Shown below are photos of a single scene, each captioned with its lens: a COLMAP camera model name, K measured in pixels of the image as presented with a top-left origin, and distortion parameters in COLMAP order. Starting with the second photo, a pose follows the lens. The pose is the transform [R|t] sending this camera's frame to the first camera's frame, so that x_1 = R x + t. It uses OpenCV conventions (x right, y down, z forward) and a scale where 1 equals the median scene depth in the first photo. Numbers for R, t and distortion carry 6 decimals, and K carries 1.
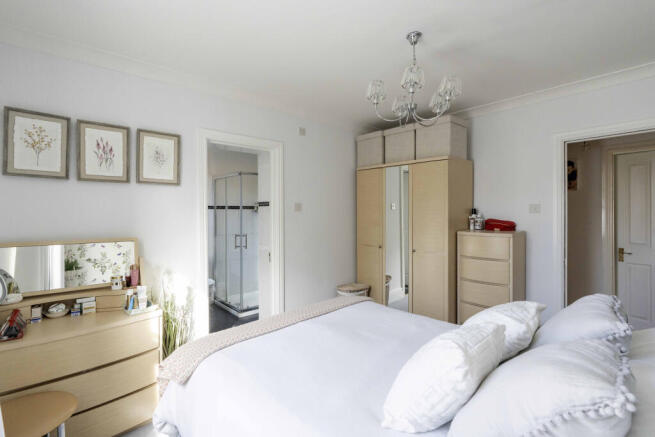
lens RADIAL K [[302.5, 0, 327.5], [0, 302.5, 218.5], [0, 0, 1]] dist [-0.000147, -0.000014]
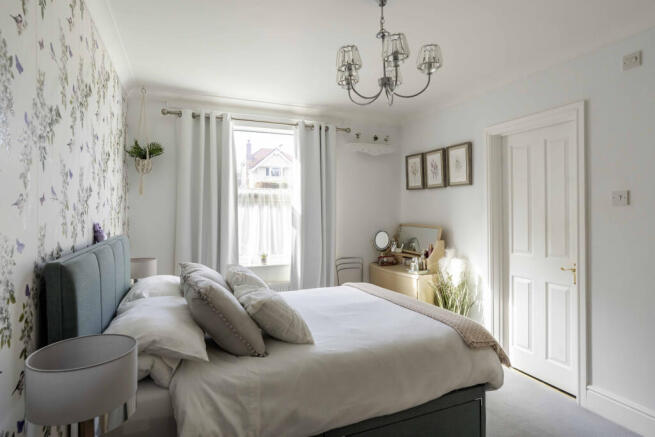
lens RADIAL K [[361.0, 0, 327.5], [0, 361.0, 218.5], [0, 0, 1]] dist [-0.000202, -0.000027]
pose [[-0.339189, 0.023025, -0.940436, 1.118254], [-0.016068, 0.999413, 0.030264, -0.015512], [0.940581, 0.025376, -0.338620, 1.074382]]
